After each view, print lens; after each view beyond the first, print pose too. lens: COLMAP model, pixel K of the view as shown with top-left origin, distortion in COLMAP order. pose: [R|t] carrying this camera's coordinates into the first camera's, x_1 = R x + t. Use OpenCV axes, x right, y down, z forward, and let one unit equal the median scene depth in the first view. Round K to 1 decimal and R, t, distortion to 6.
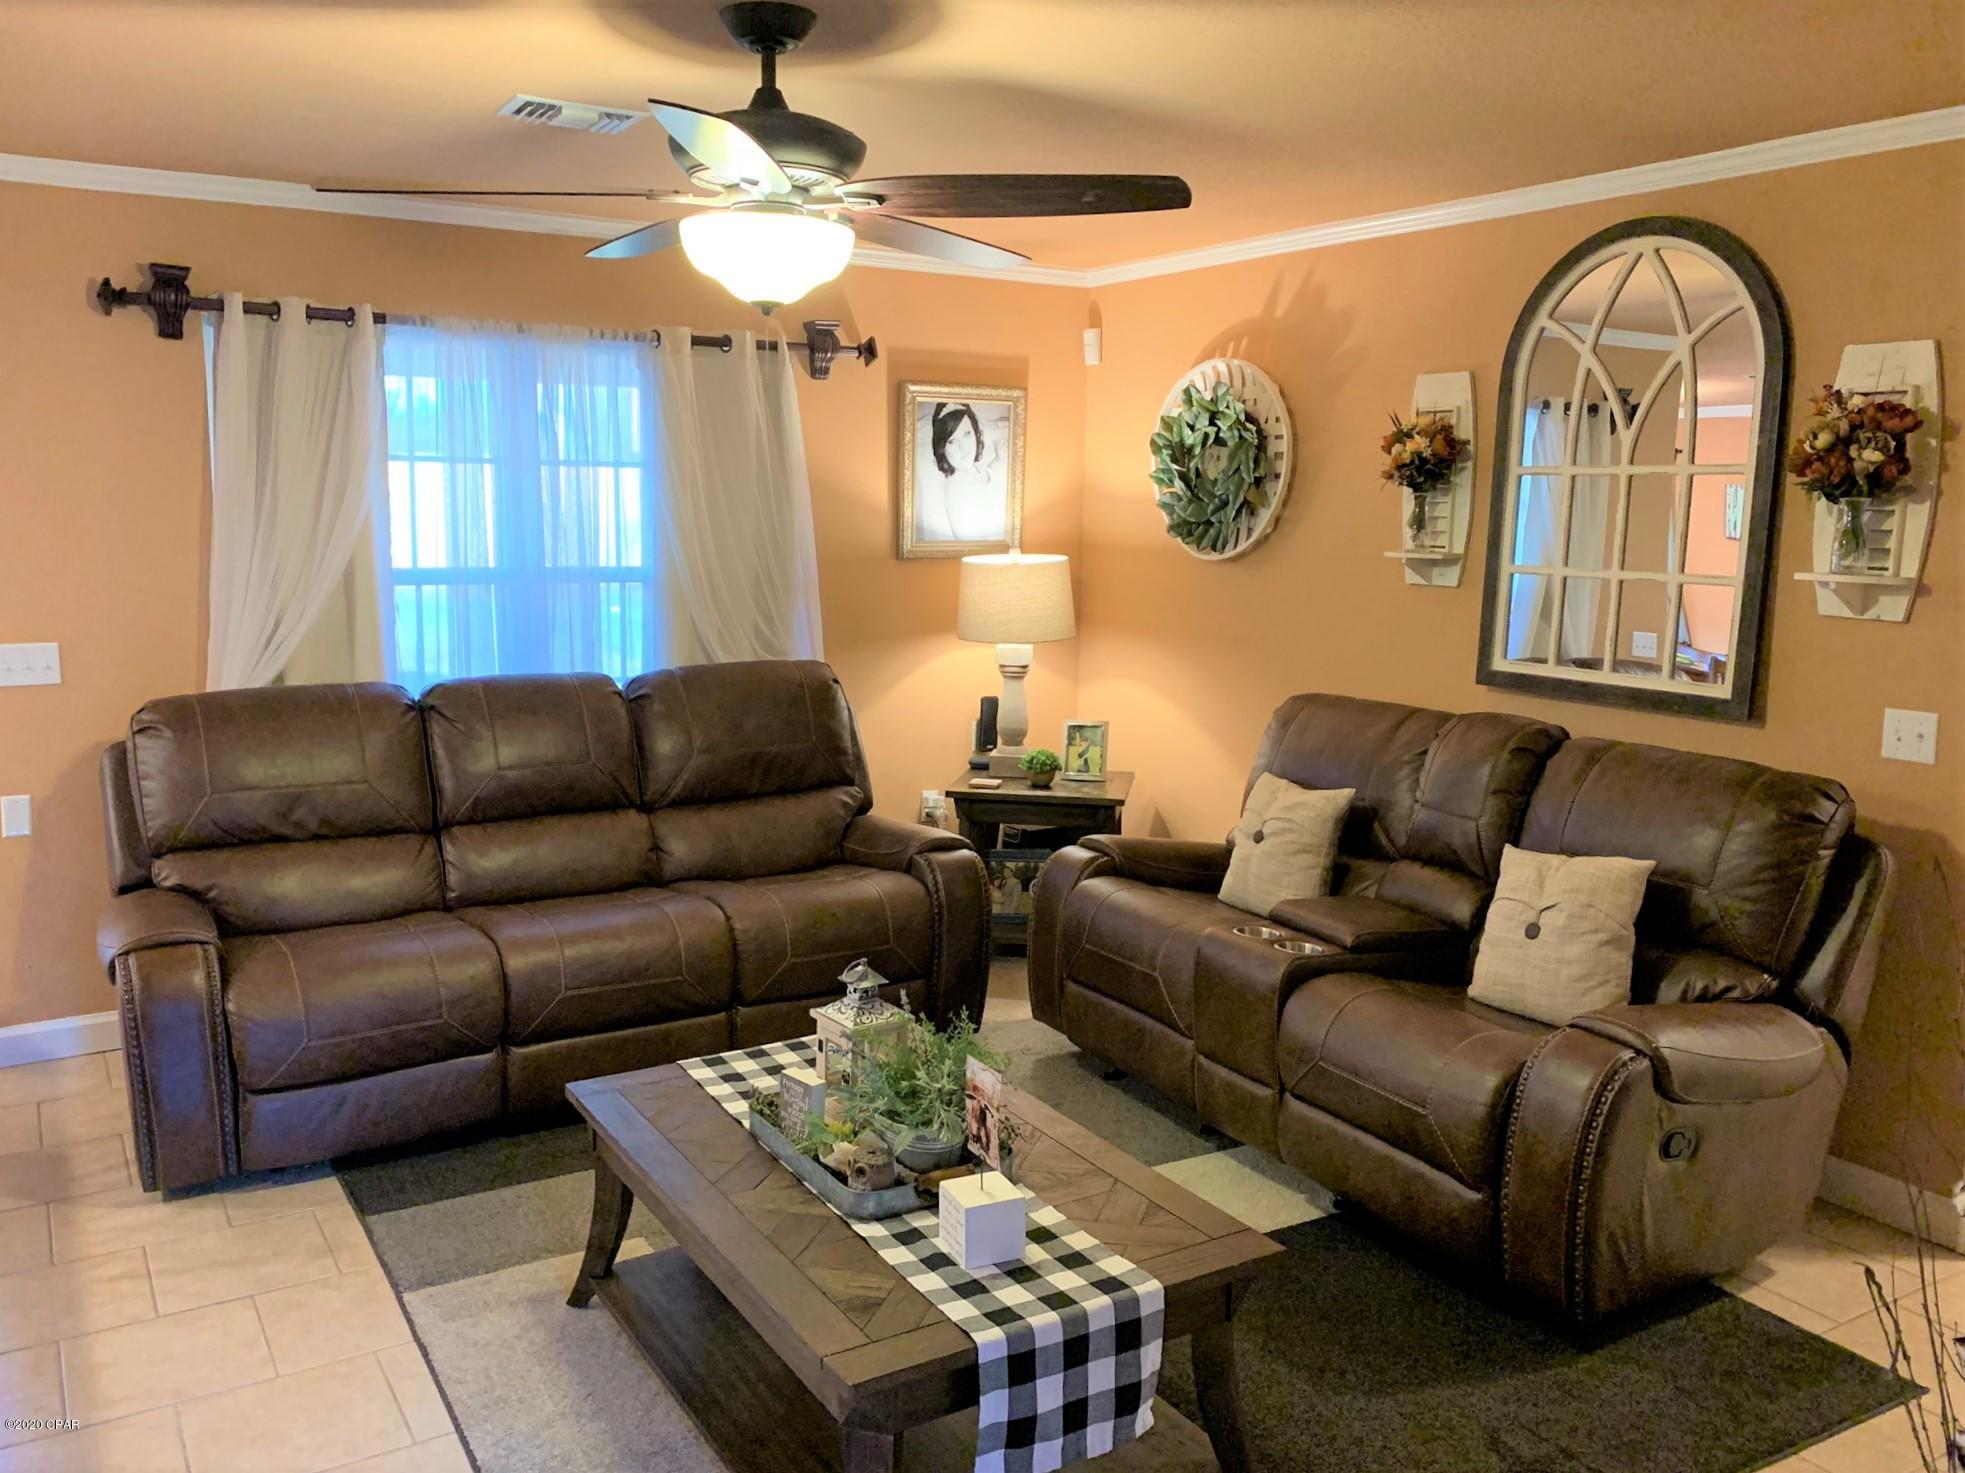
lens RADIAL K [[1578.3, 0, 982.5], [0, 1578.3, 736.5], [0, 0, 1]] dist [0.040249, -0.003631]
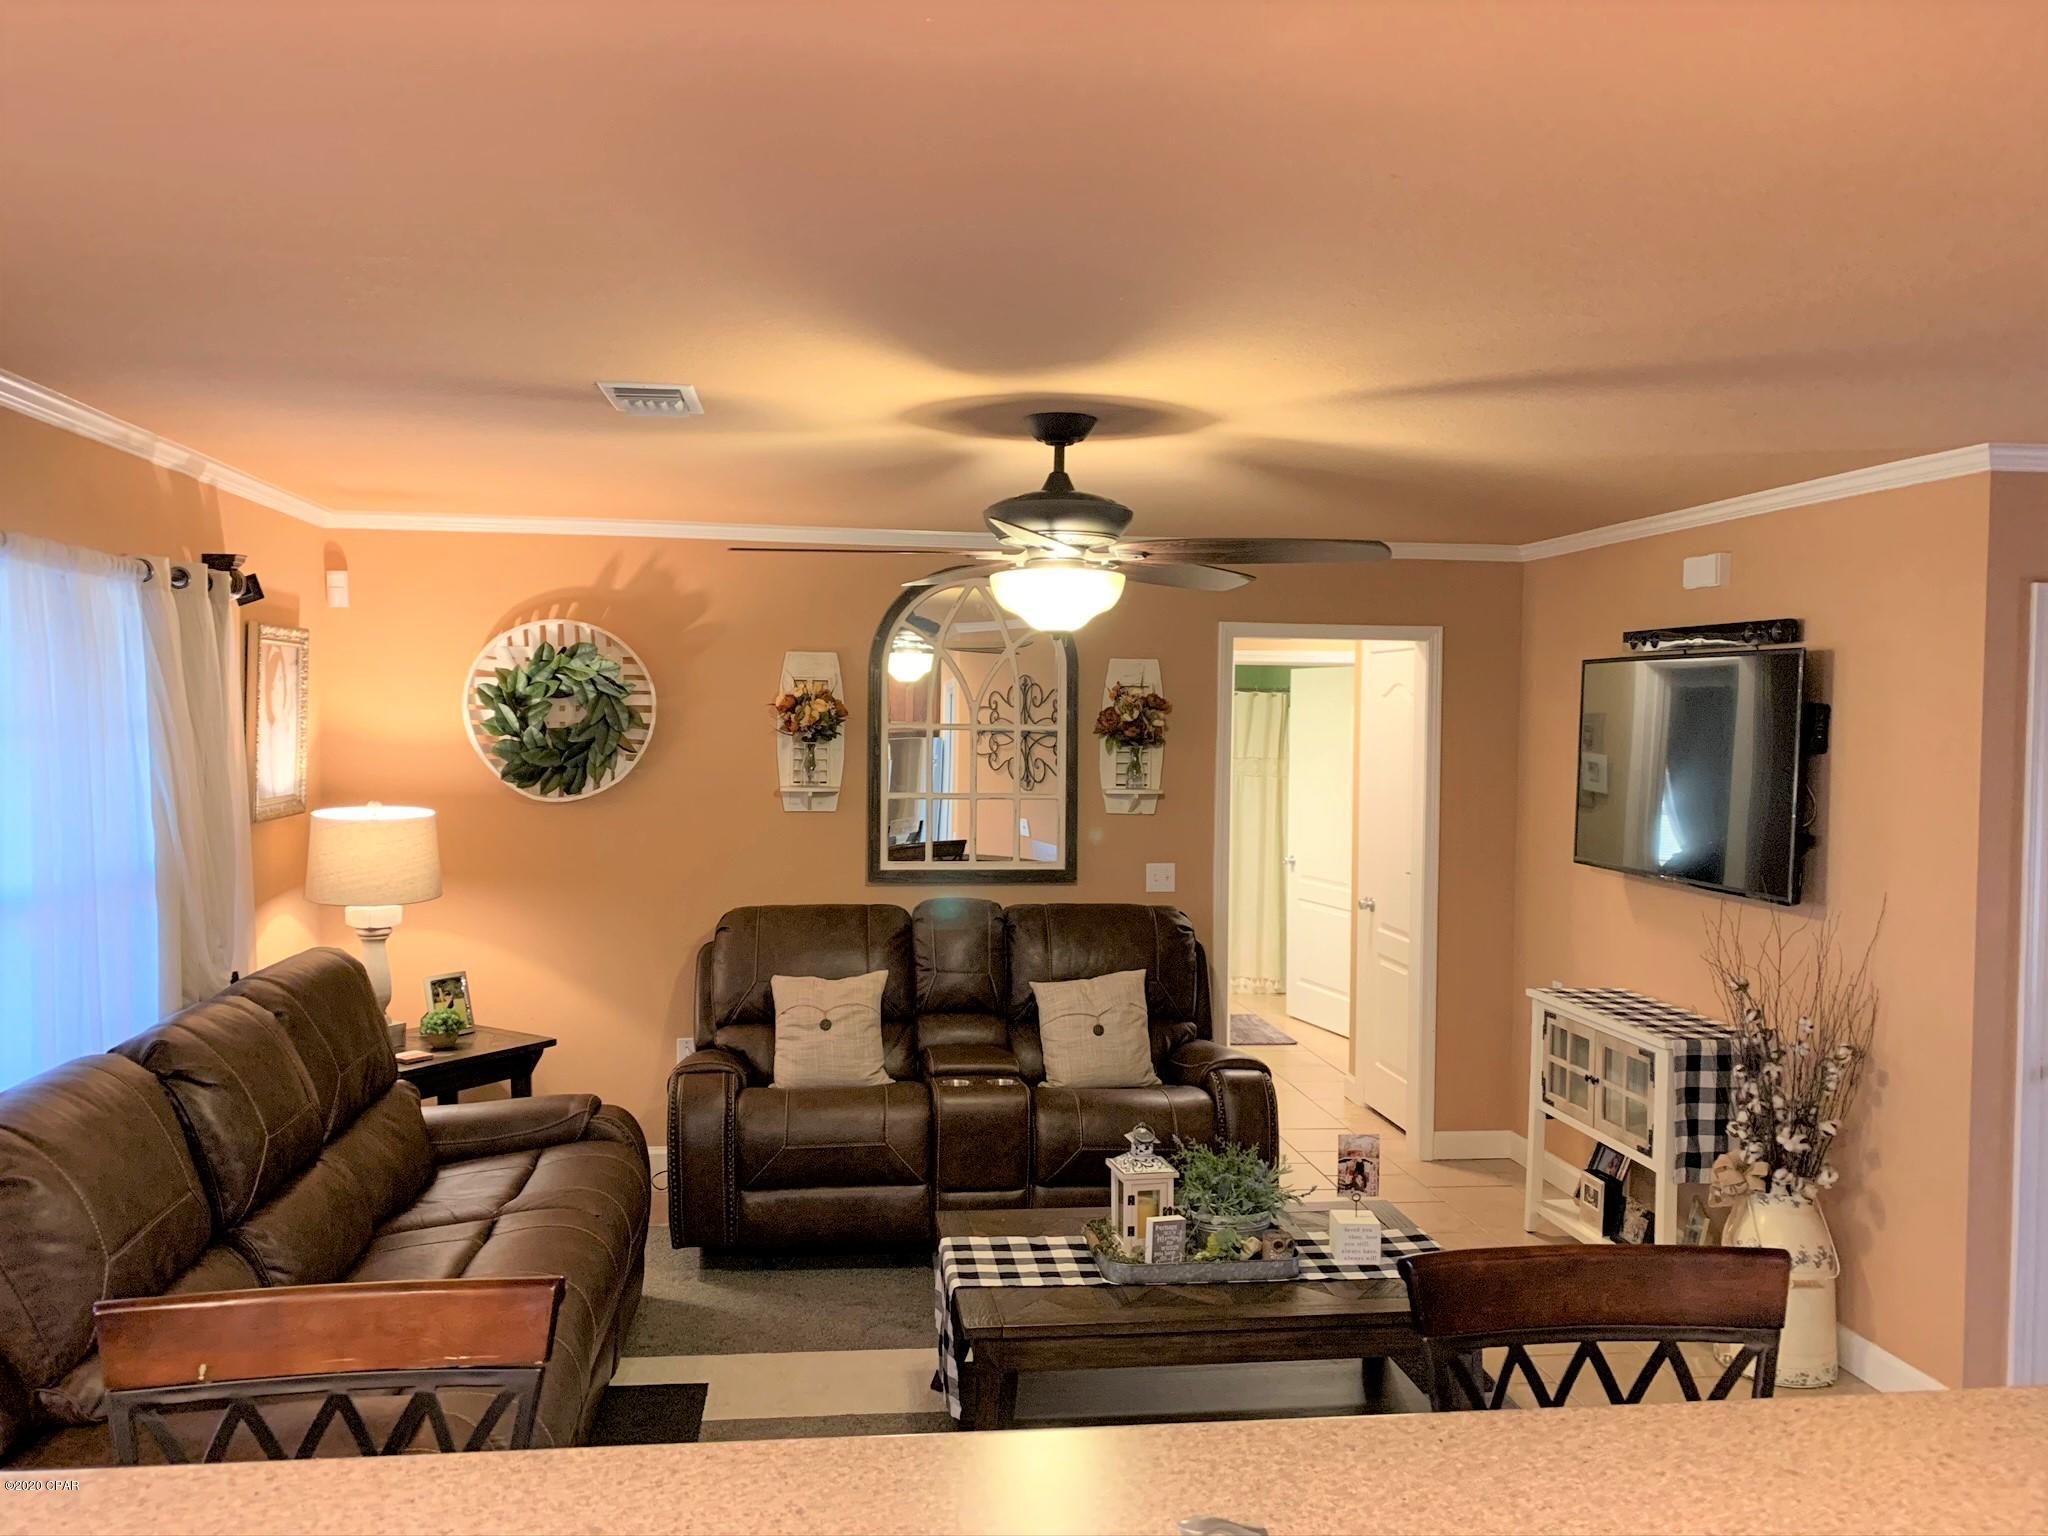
lens RADIAL K [[1545.8, 0, 1009.4], [0, 1545.8, 762.4], [0, 0, 1]] dist [0.087298, -0.148479]
pose [[0.406909, -0.040914, 0.912552, -0.838755], [0.133188, 0.990978, -0.014959, -0.098920], [-0.903707, 0.127627, 0.408687, 0.345420]]
